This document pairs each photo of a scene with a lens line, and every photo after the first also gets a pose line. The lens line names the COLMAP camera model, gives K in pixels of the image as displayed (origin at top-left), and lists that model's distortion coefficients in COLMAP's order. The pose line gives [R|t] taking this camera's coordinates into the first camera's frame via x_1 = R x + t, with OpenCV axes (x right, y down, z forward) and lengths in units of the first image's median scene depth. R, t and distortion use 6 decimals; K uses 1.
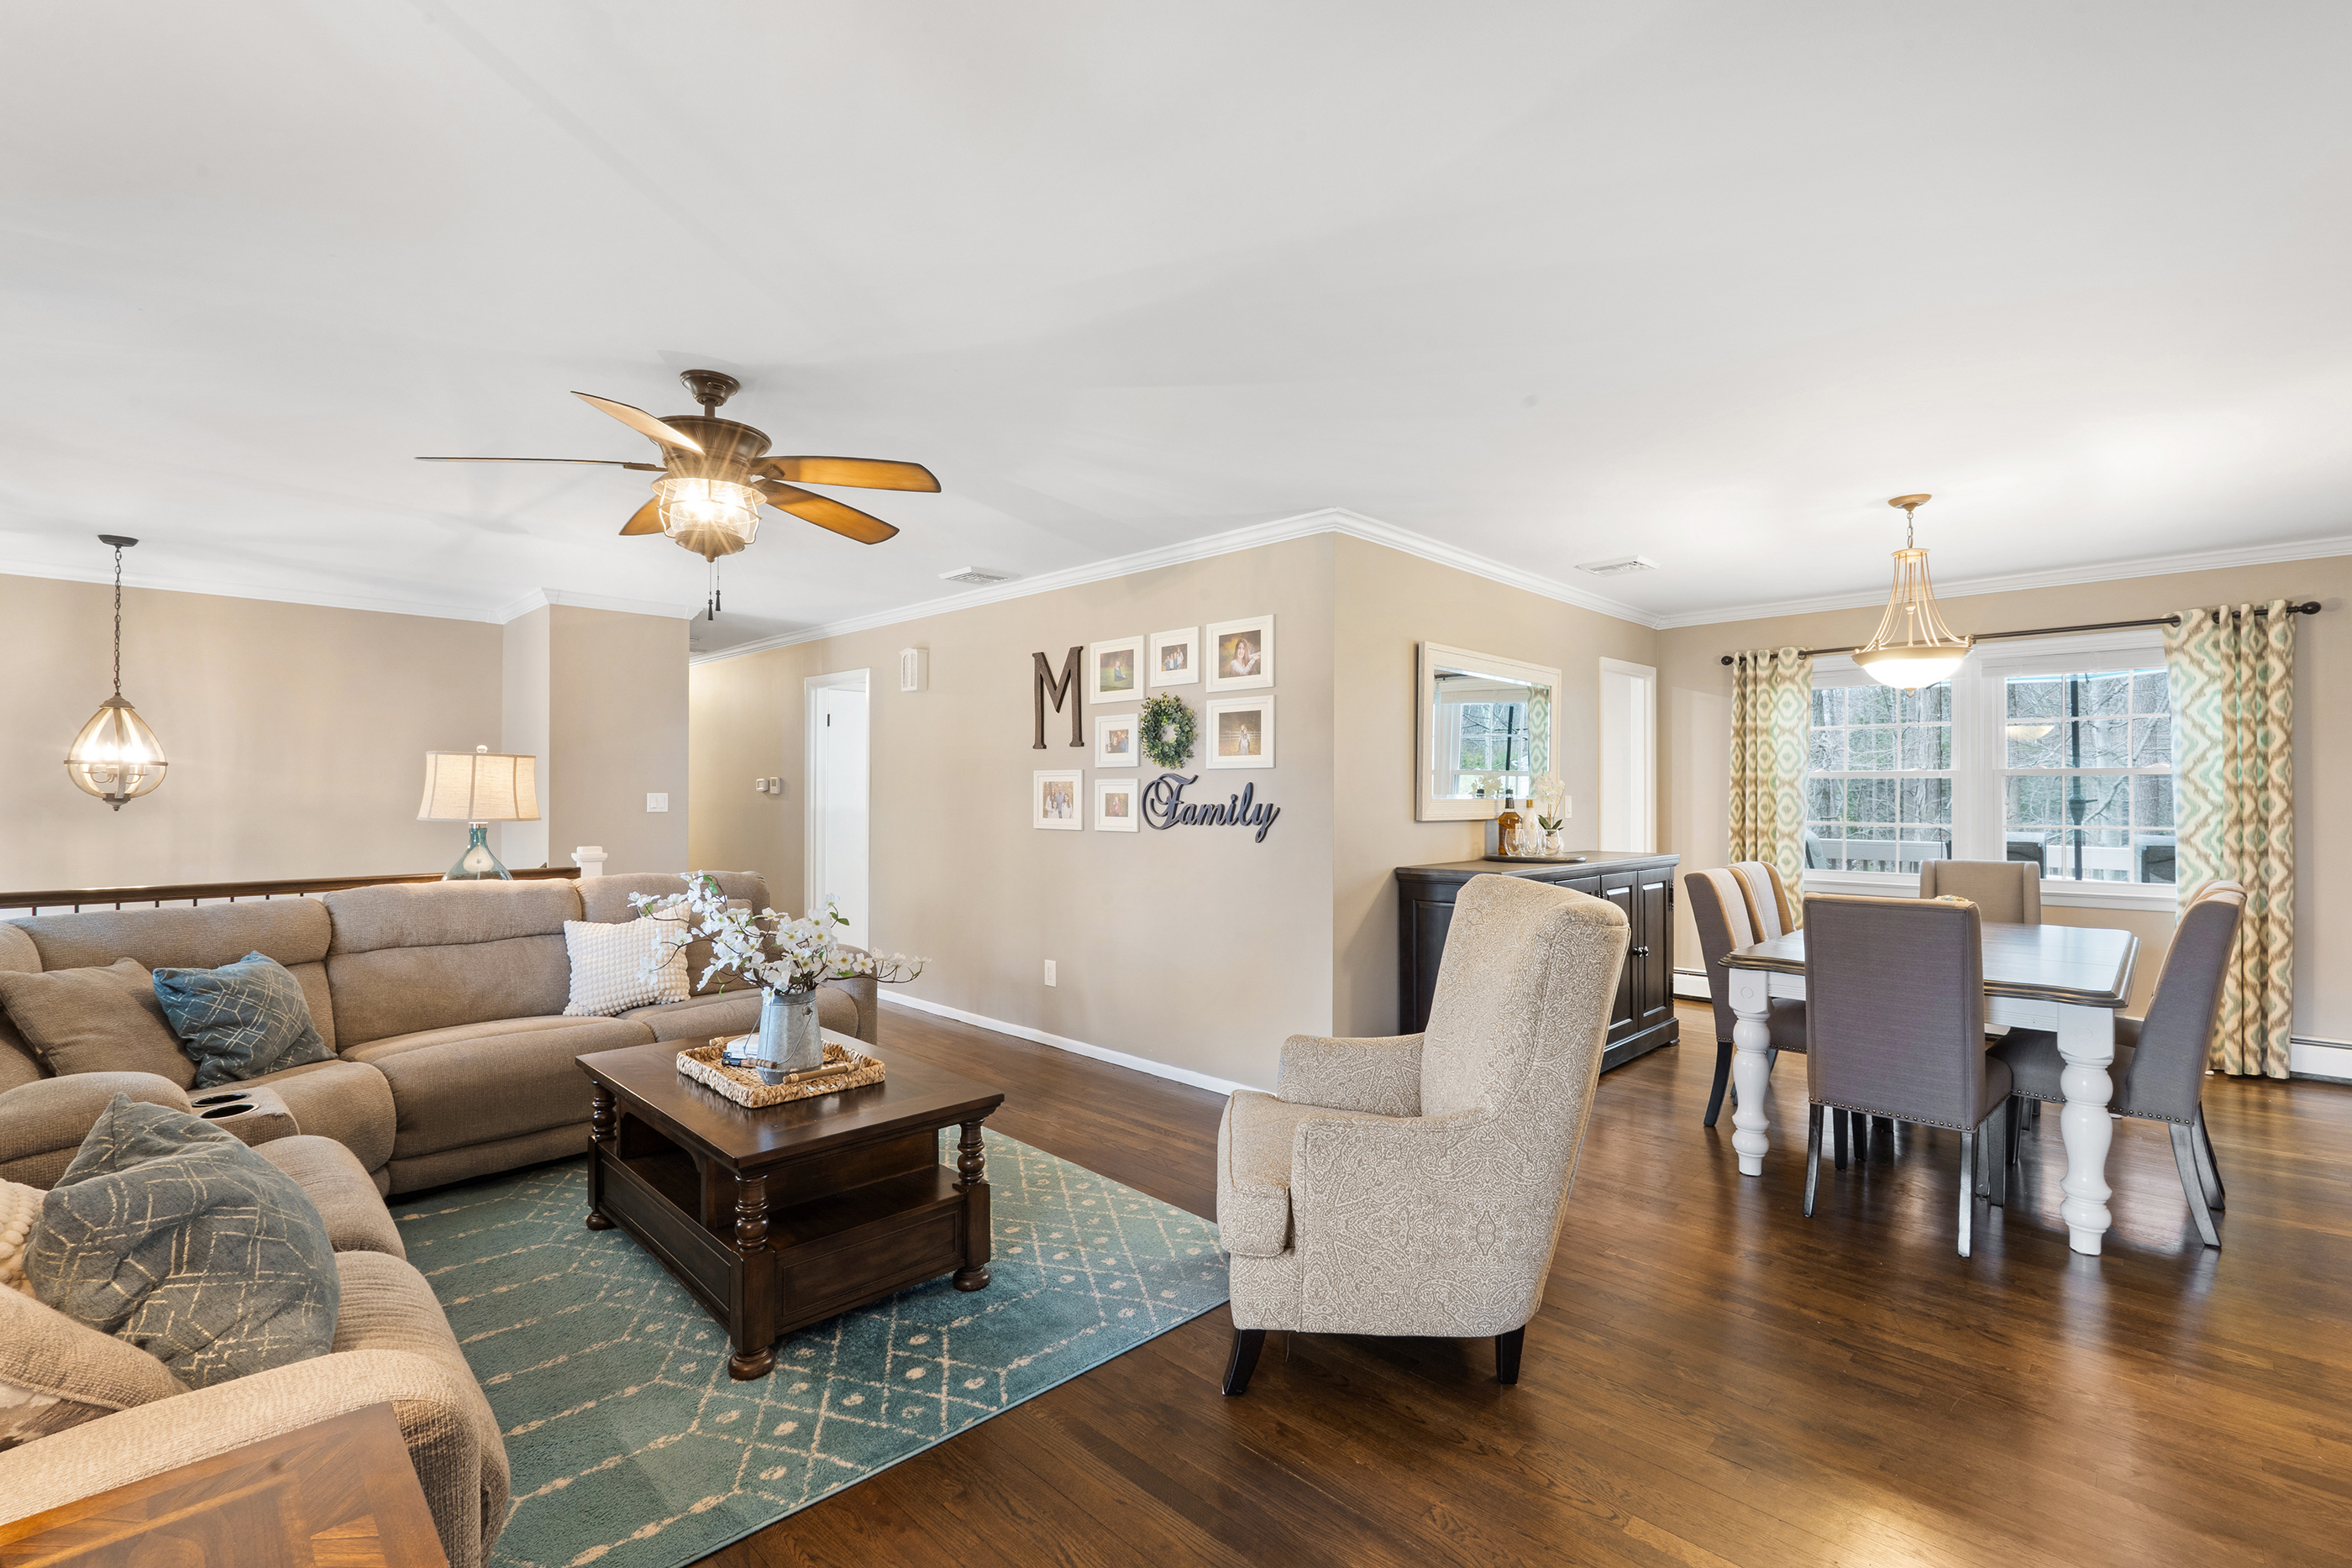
lens RADIAL K [[1029.5, 0, 1170.5], [0, 1029.5, 783.8], [0, 0, 1]] dist [-0.002596, -0.000694]
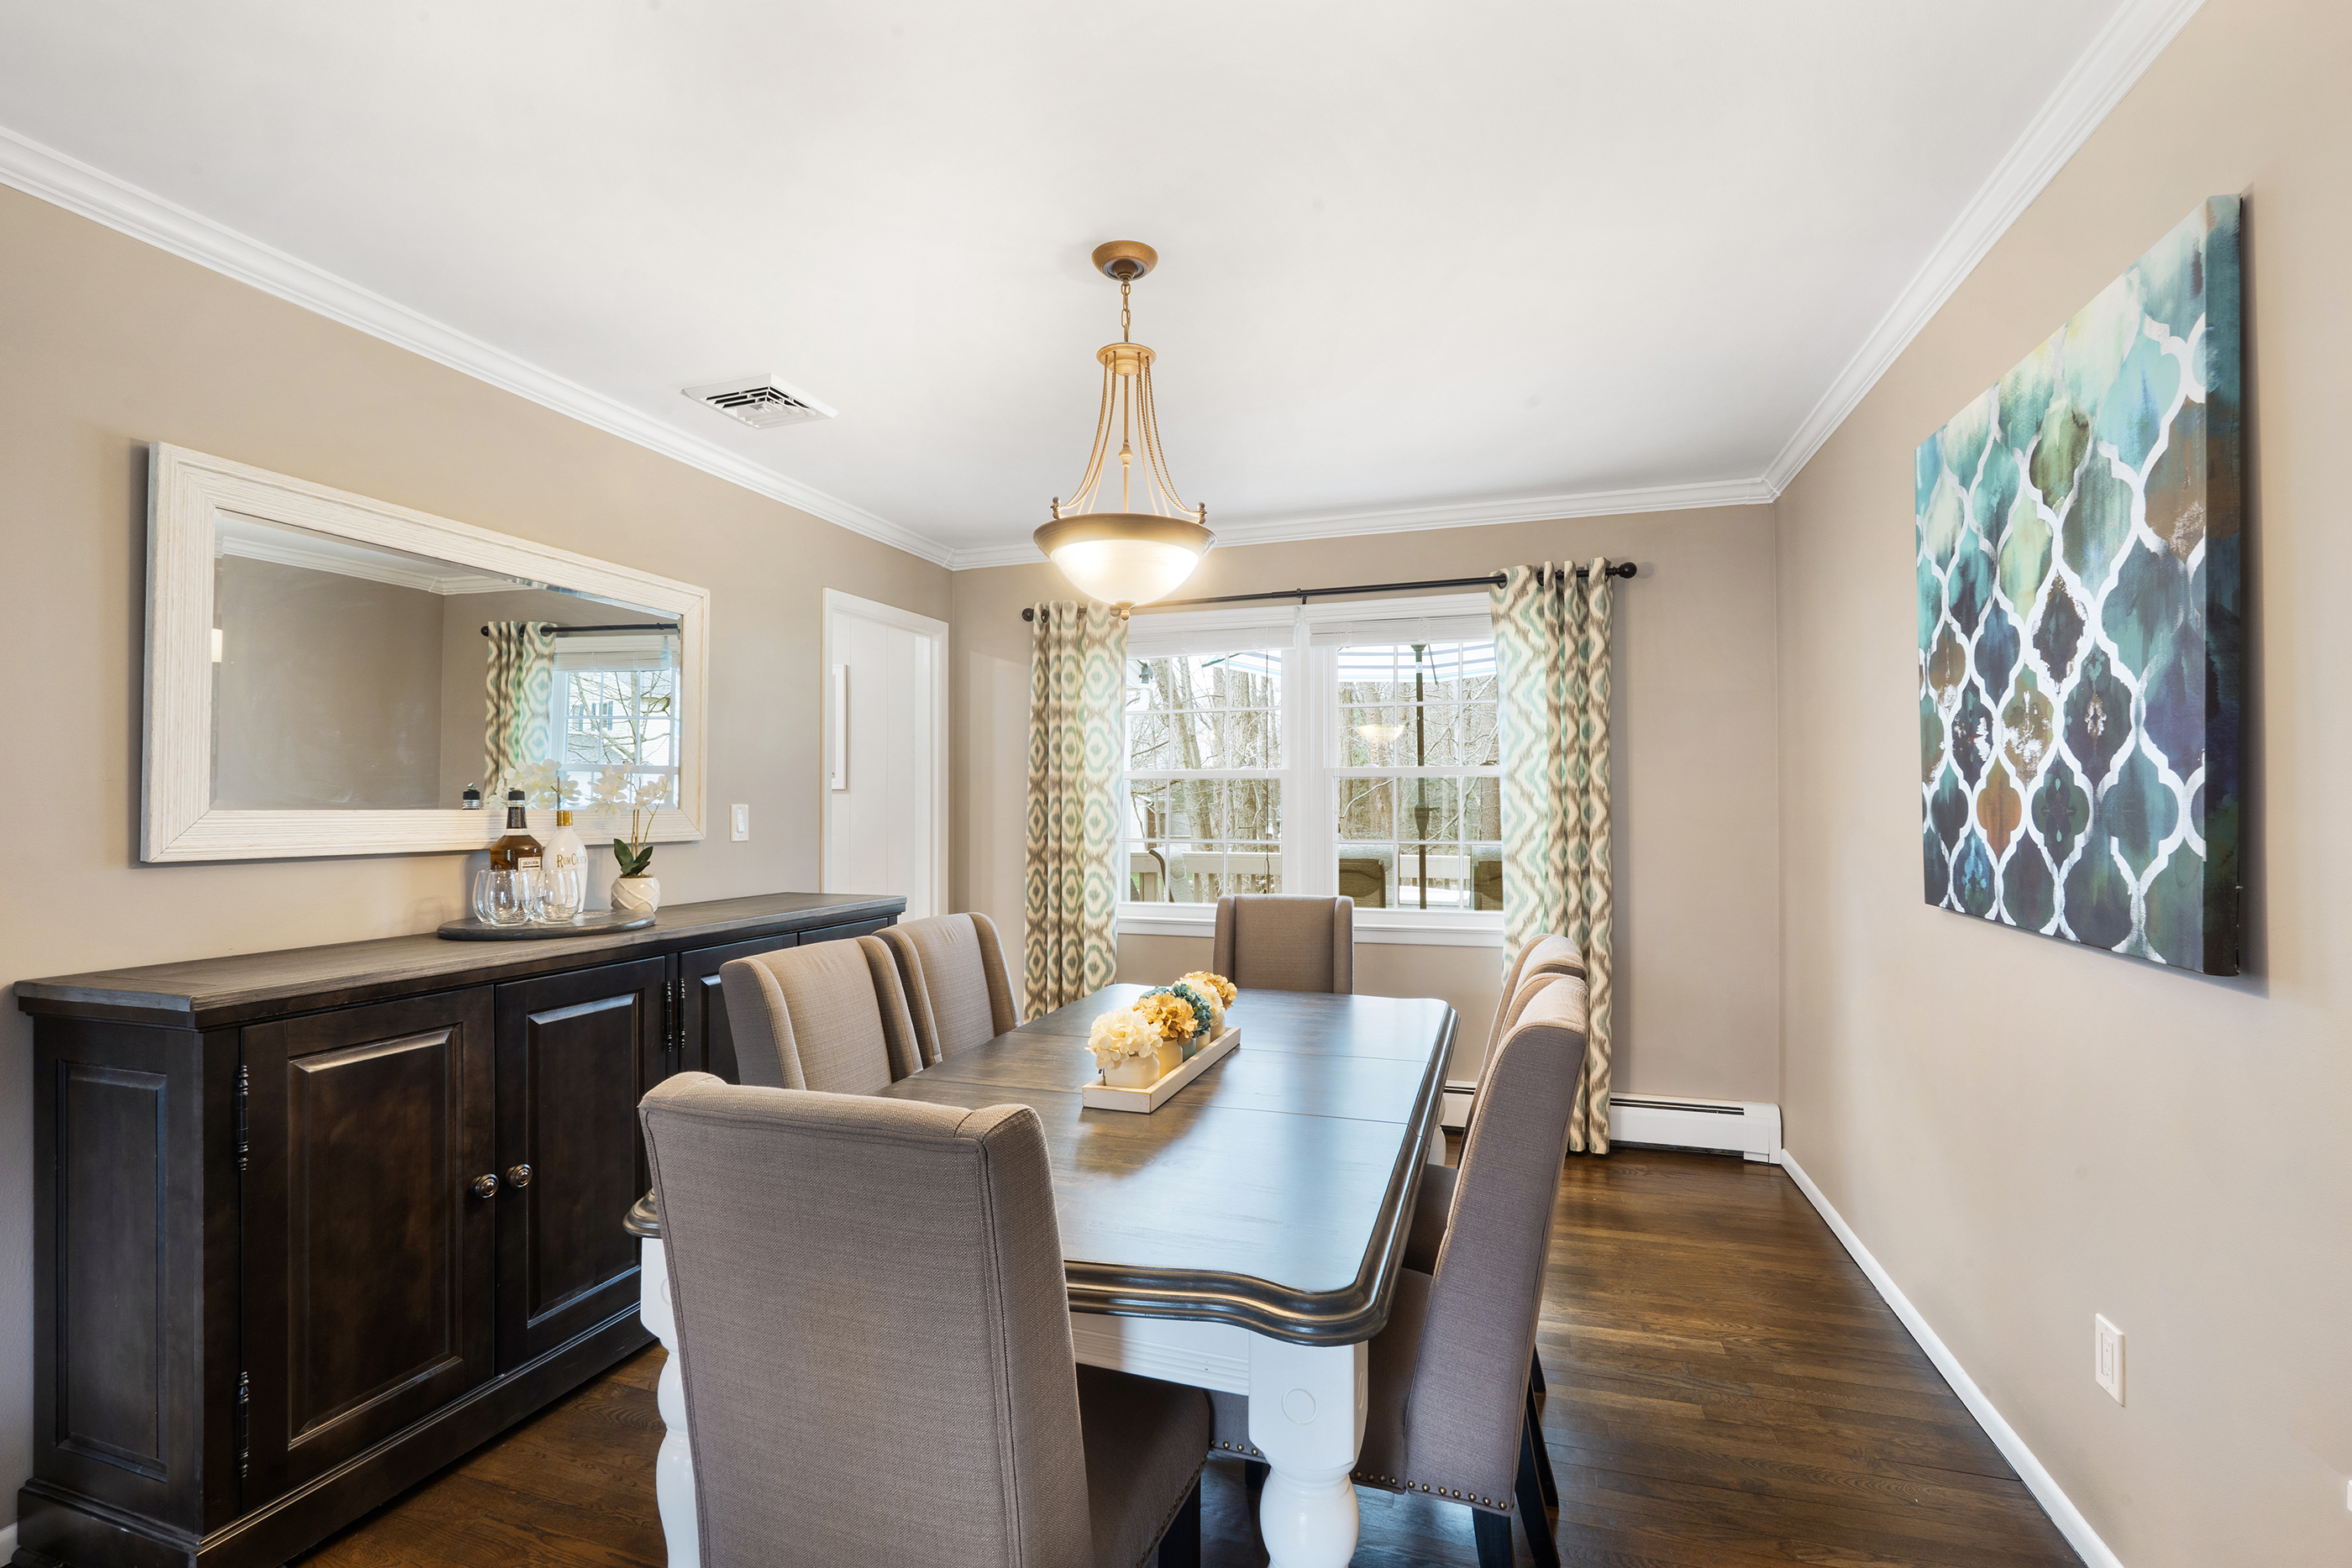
lens RADIAL K [[1029.5, 0, 1170.5], [0, 1029.5, 783.8], [0, 0, 1]] dist [-0.002596, -0.000694]
pose [[0.899061, 0.006380, 0.437777, 0.412035], [-0.001412, 0.999931, -0.011674, 0.007820], [-0.437822, 0.009877, 0.899008, 0.408898]]
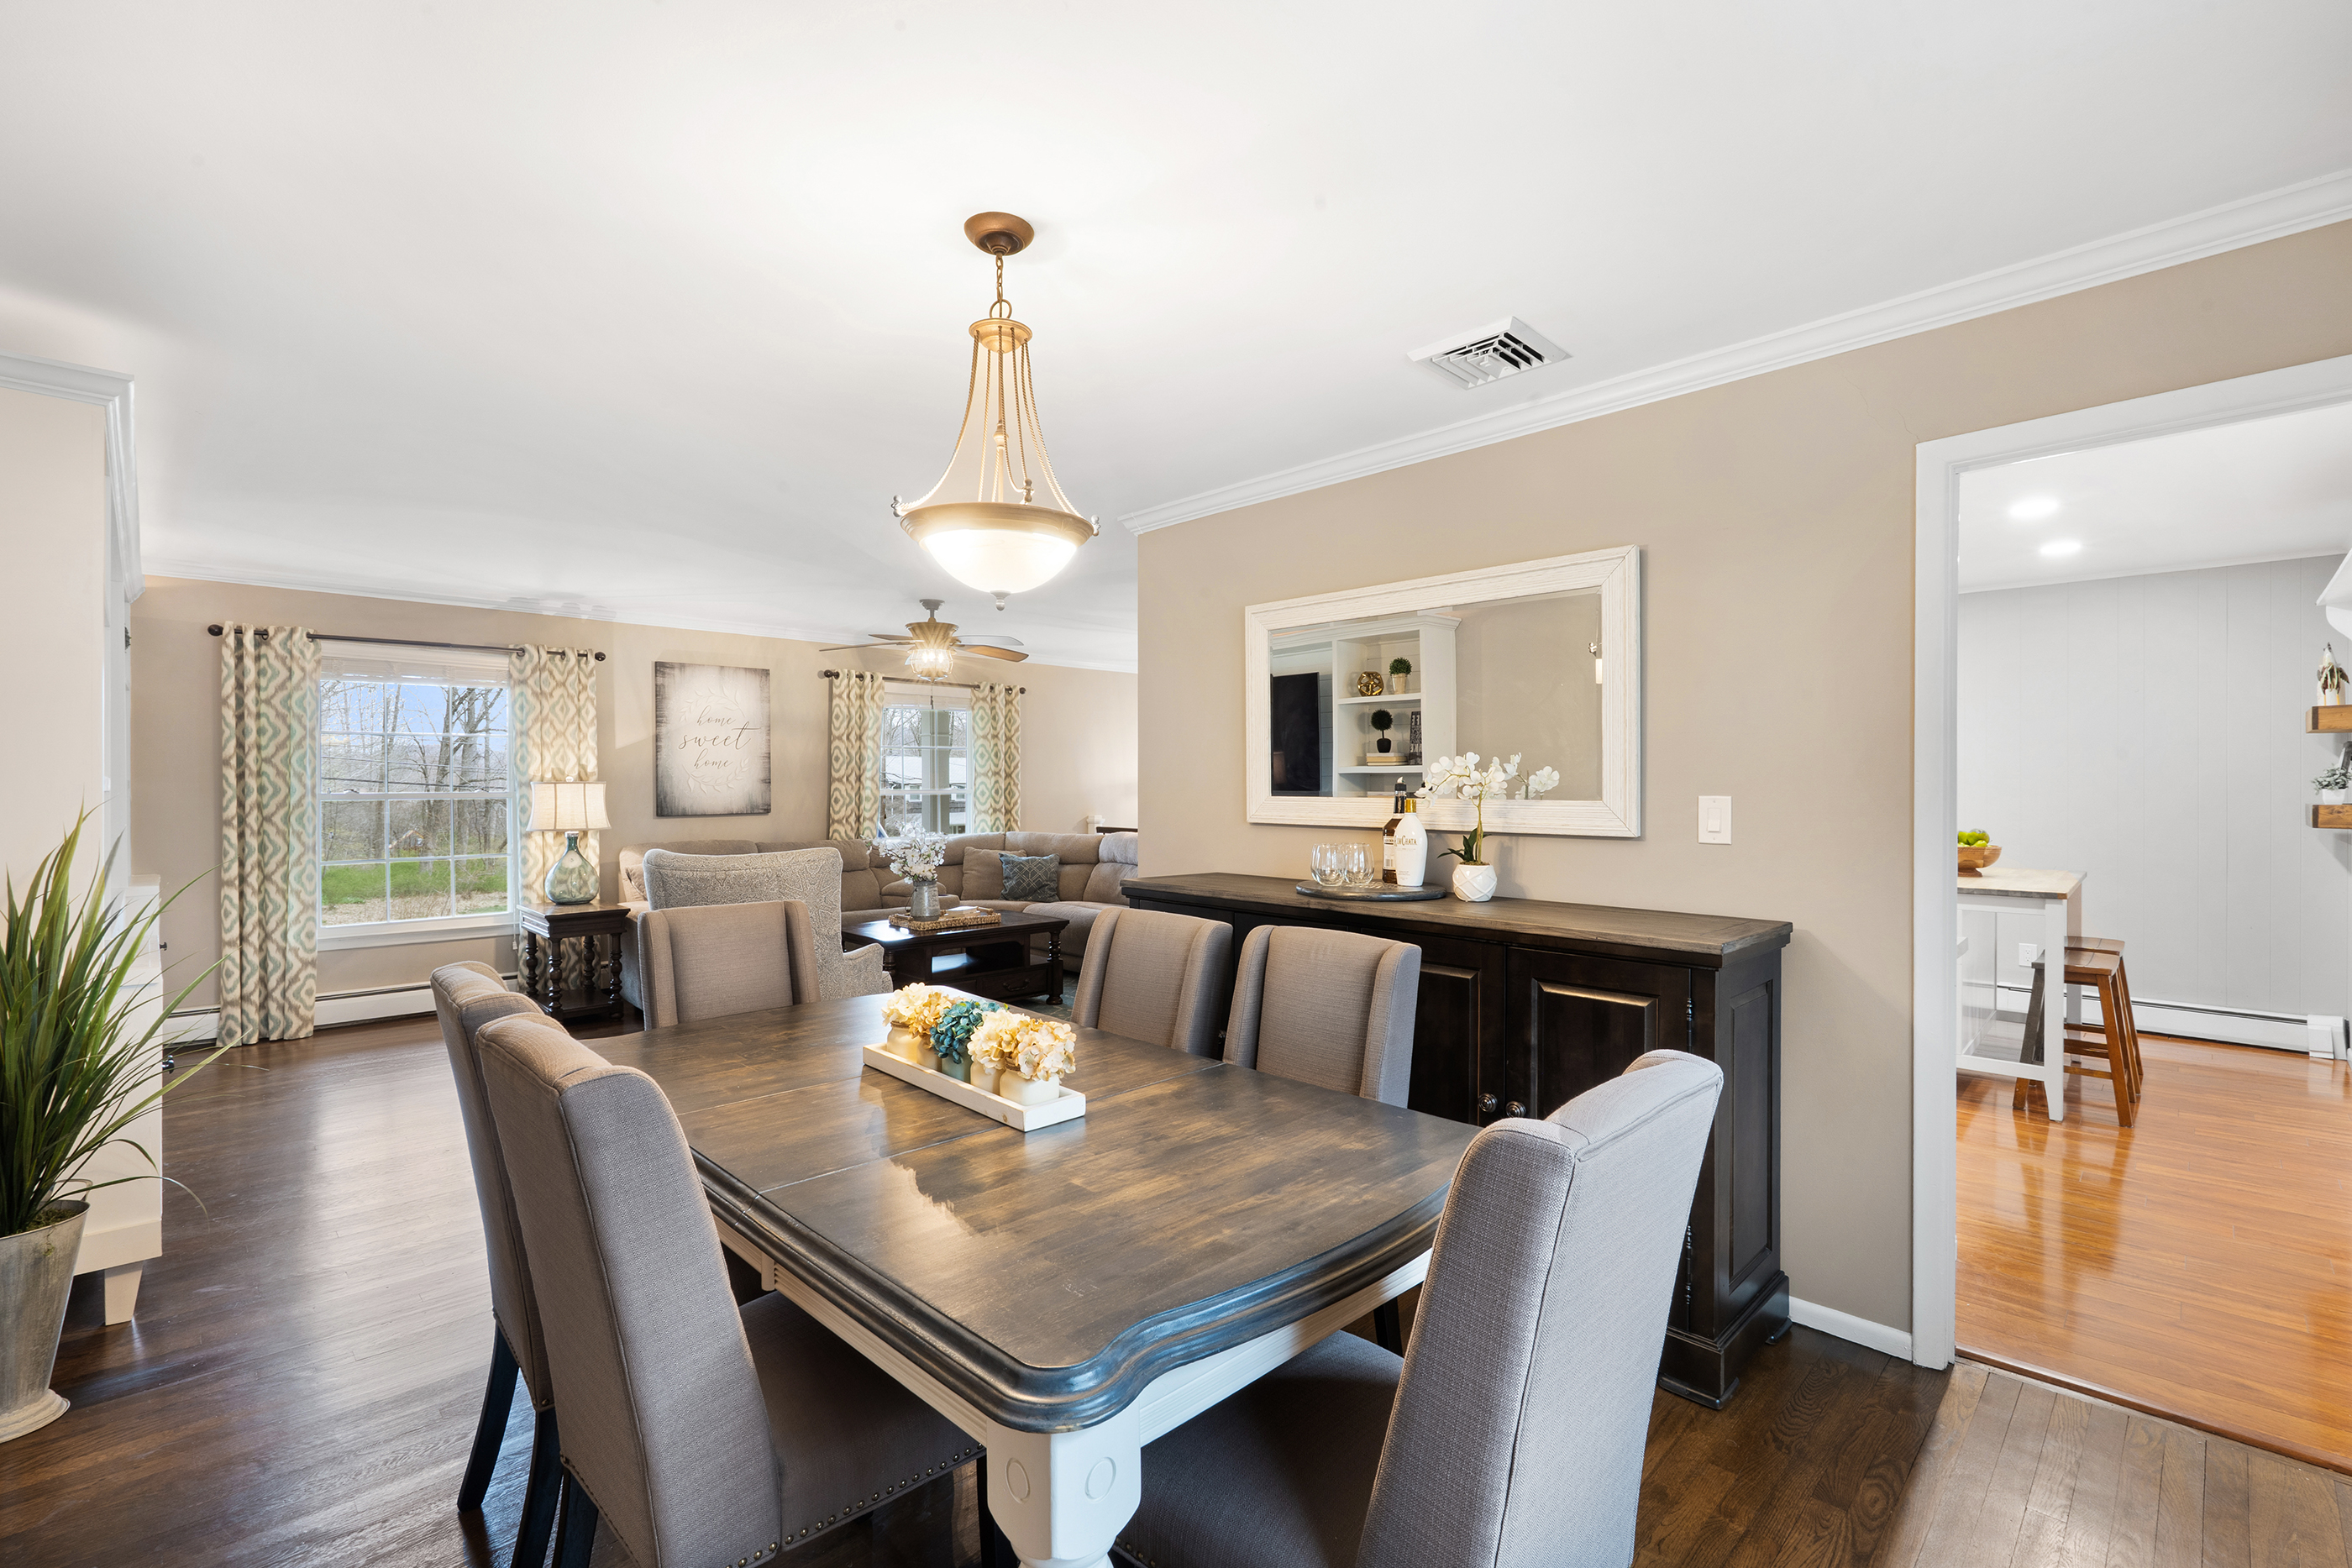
lens RADIAL K [[1046.3, 0, 1173.5], [0, 1046.3, 781.8], [0, 0, 1]] dist [-0.002247, -0.000150]
pose [[0.000394, -0.002591, -0.999997, 1.400716], [0.006931, 0.999973, -0.002588, 0.004589], [0.999976, -0.006930, 0.000412, 1.176608]]
